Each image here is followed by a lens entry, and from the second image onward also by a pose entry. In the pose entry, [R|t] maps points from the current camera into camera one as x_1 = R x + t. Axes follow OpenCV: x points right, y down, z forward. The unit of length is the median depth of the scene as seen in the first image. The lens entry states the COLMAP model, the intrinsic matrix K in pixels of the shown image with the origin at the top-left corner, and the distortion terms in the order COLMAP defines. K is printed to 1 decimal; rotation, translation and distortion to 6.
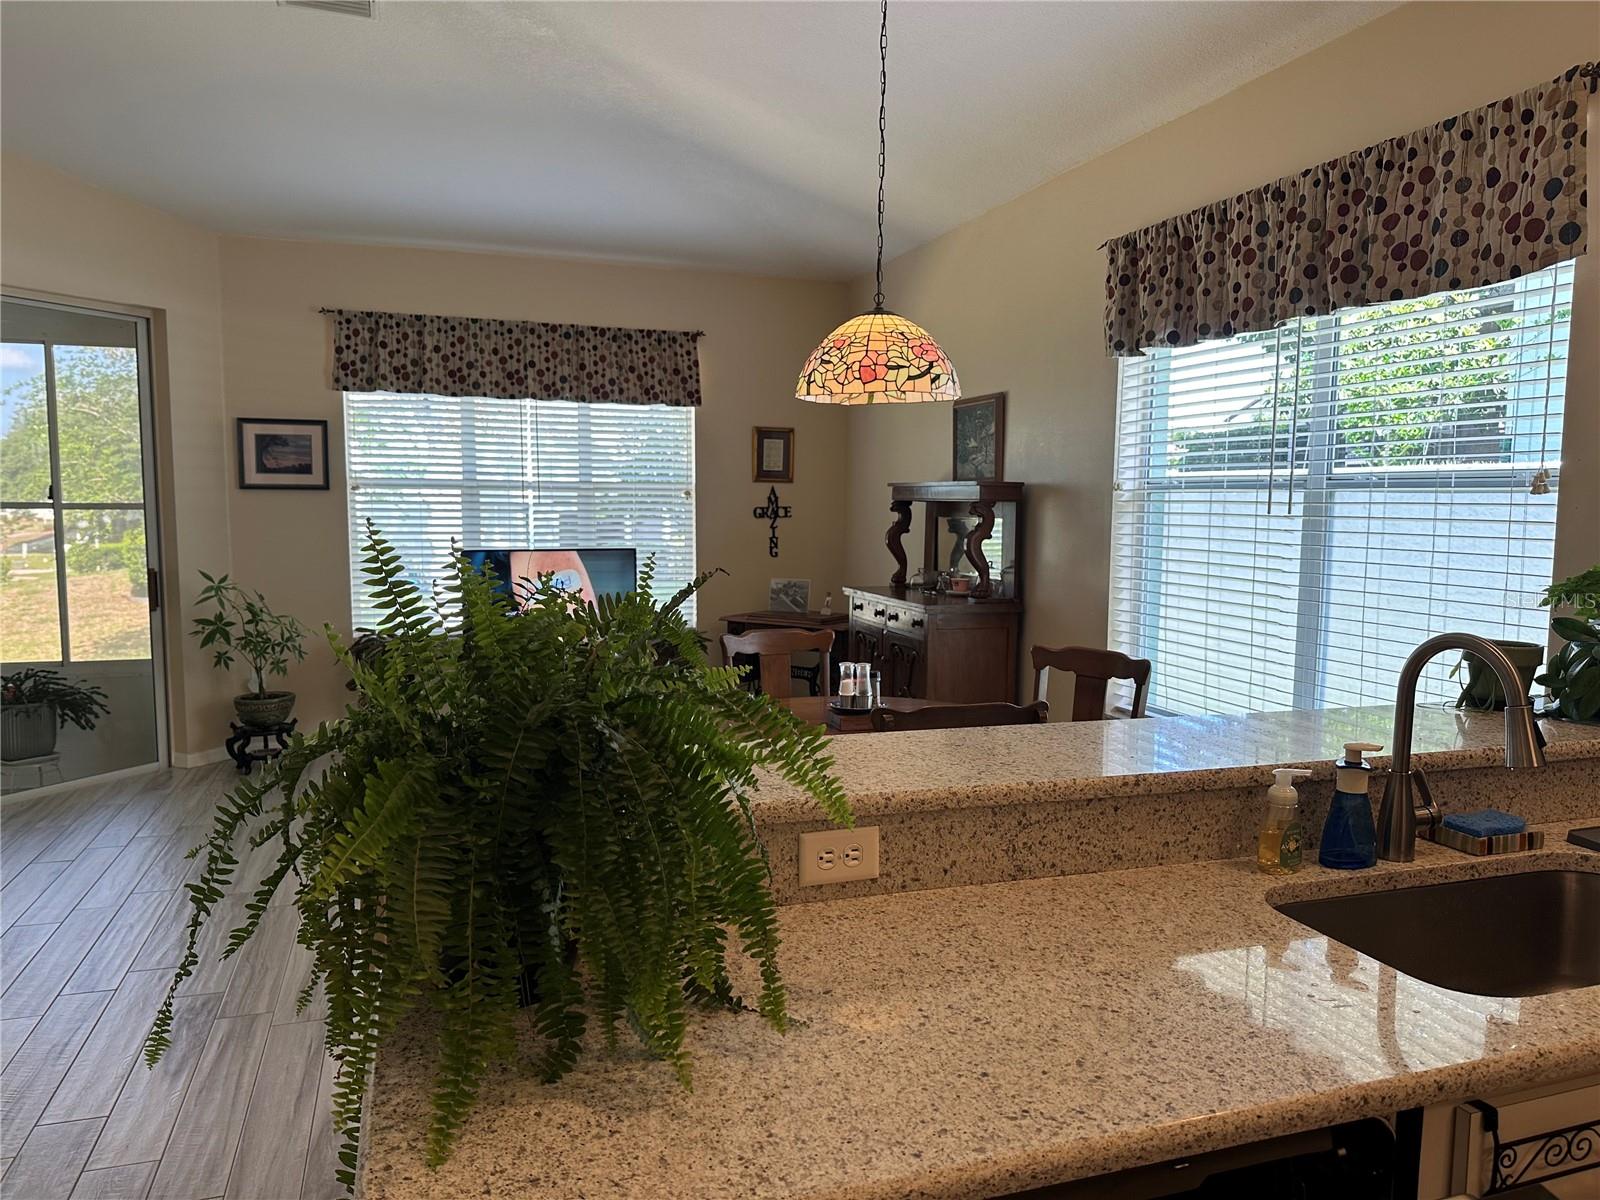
lens RADIAL K [[1136.5, 0, 767.3], [0, 1136.5, 605.7], [0, 0, 1]] dist [0.048216, -0.083628]
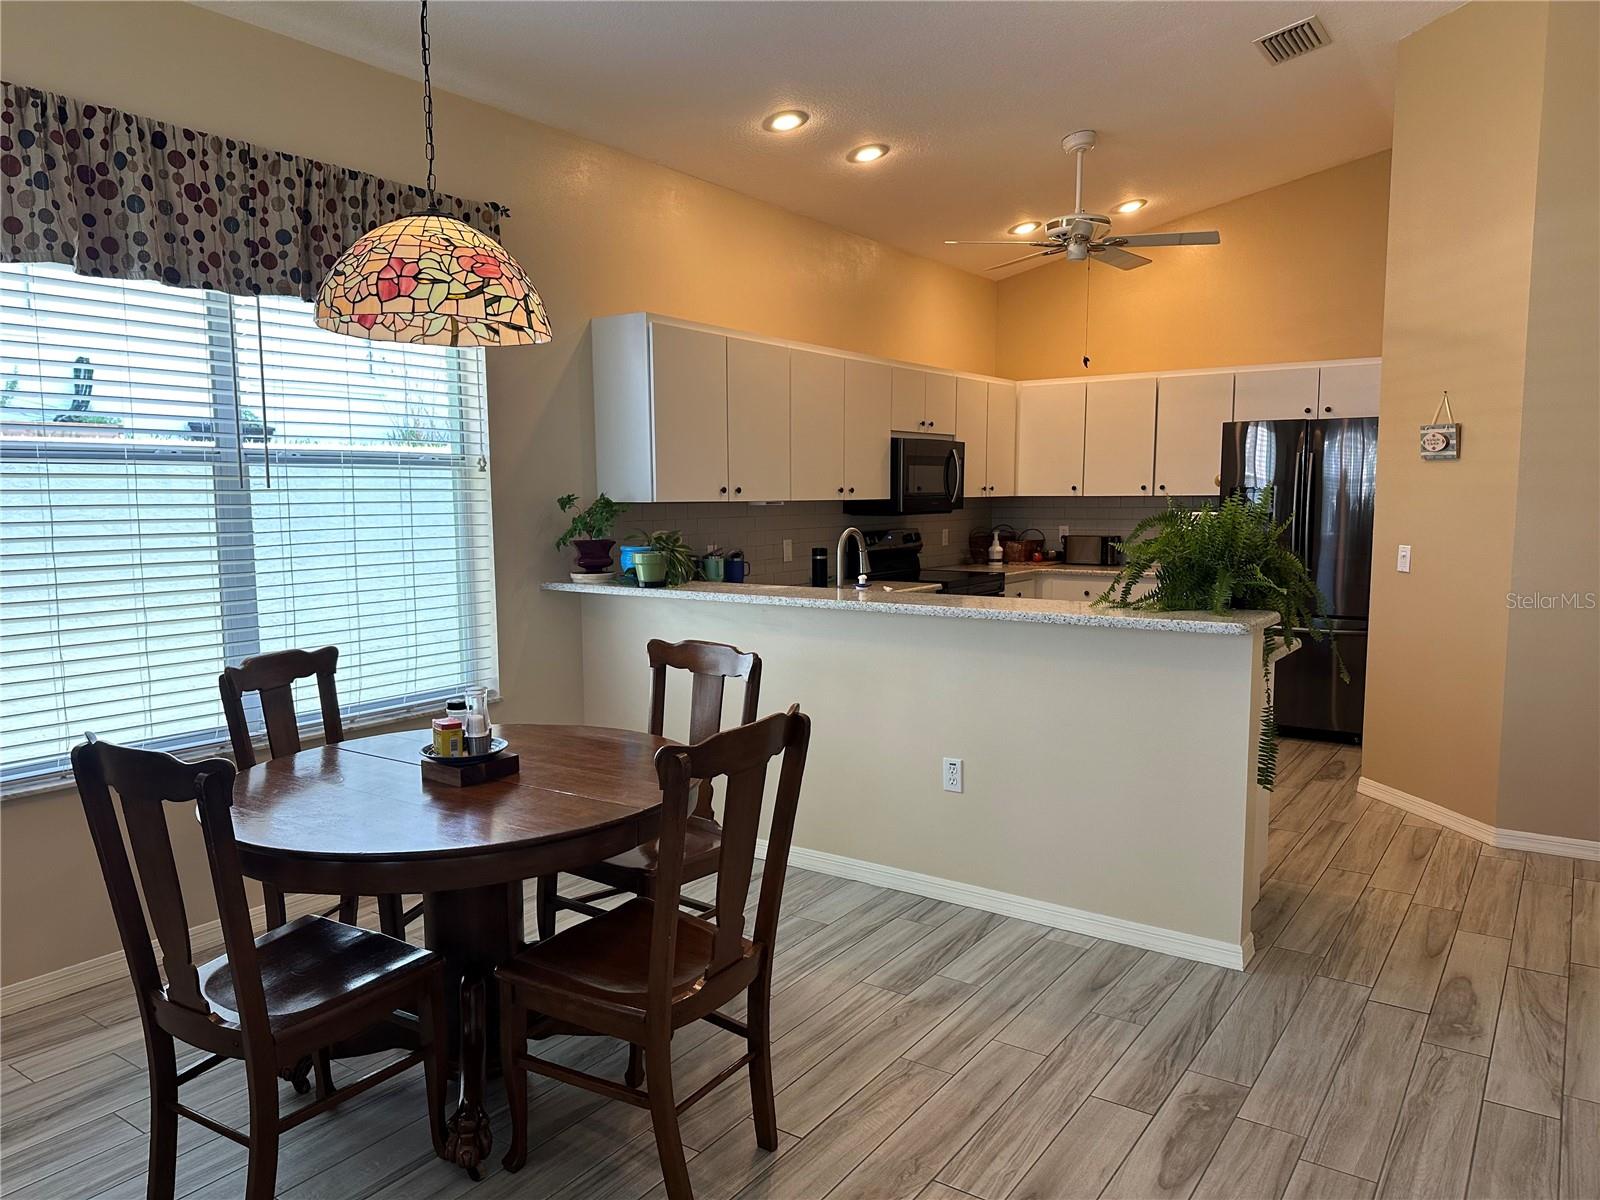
lens RADIAL K [[1136.5, 0, 795.6], [0, 1136.5, 613.0], [0, 0, 1]] dist [0.048216, -0.083628]
pose [[-0.624815, -0.097468, 0.774665, -0.613842], [0.063430, 0.982561, 0.174786, -0.116365], [-0.778192, 0.158346, -0.607737, 1.246903]]
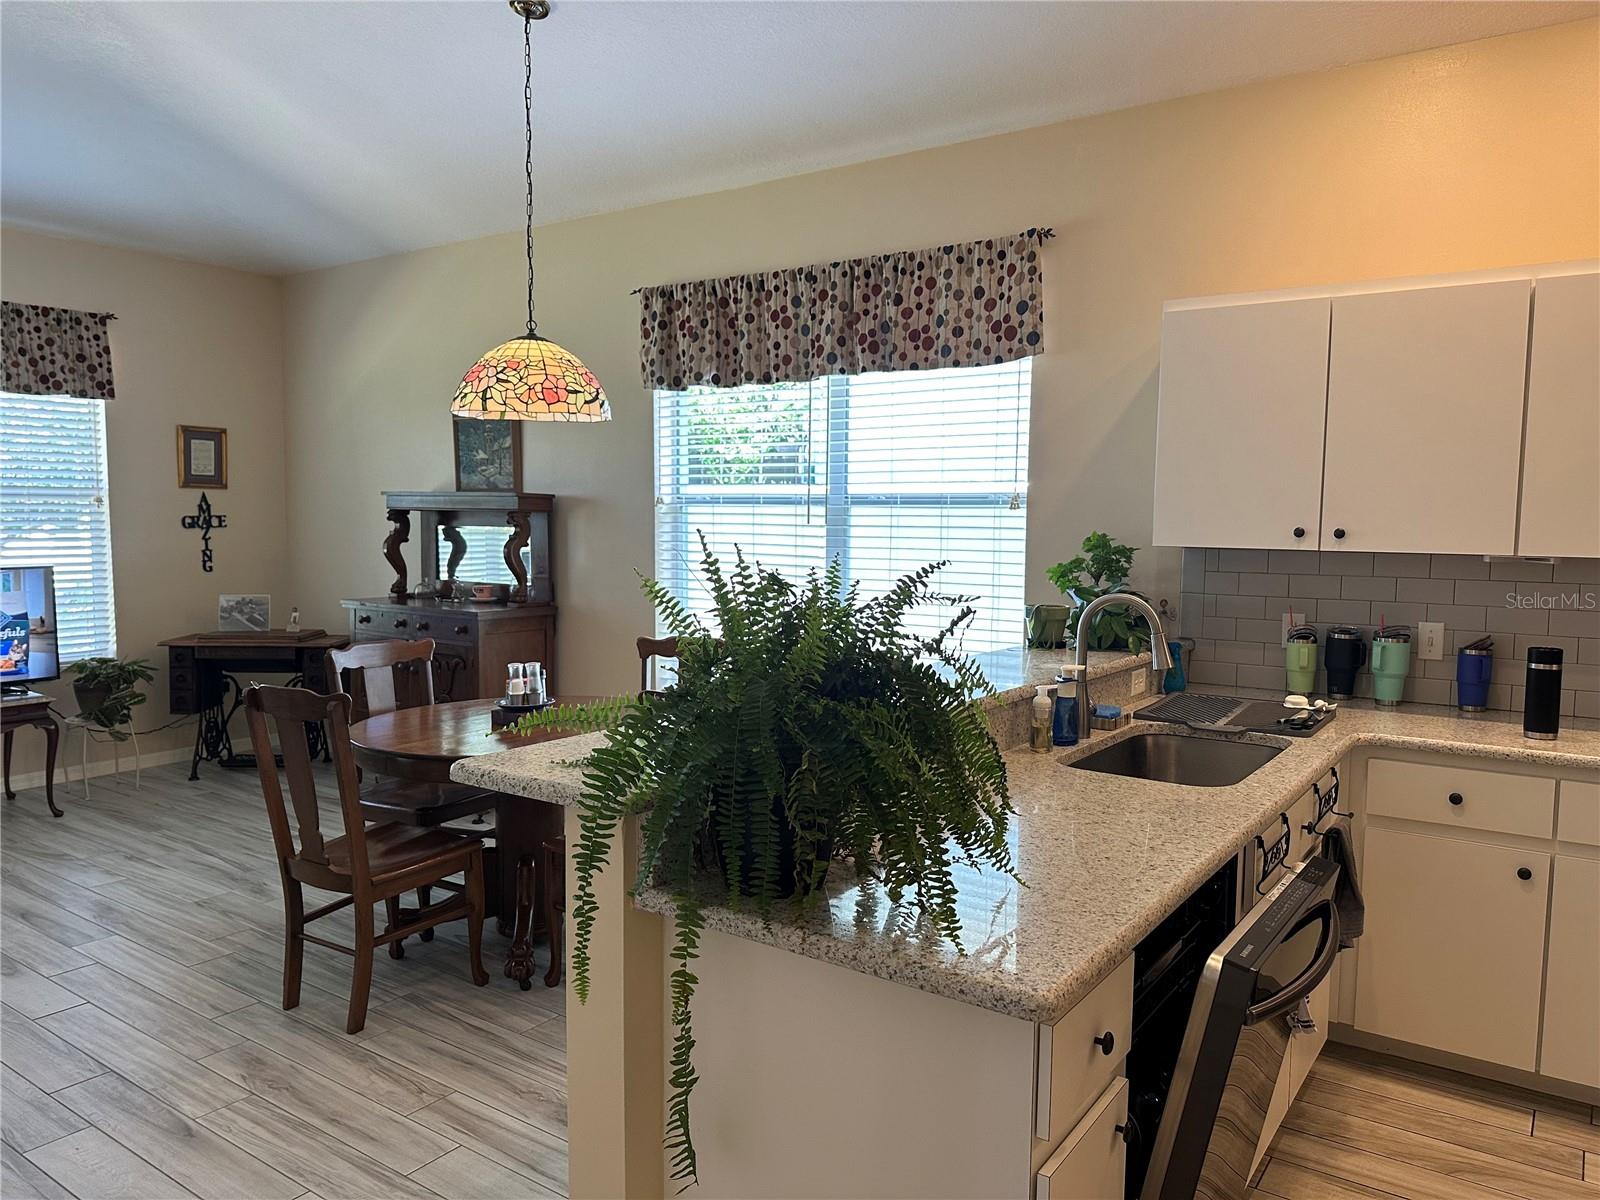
lens RADIAL K [[1136.5, 0, 817.0], [0, 1136.5, 611.1], [0, 0, 1]] dist [0.048216, -0.083628]
pose [[0.790285, -0.048413, 0.610824, -0.344902], [0.051042, 0.998610, 0.013110, 0.001893], [-0.610610, 0.020817, 0.791658, -0.020143]]
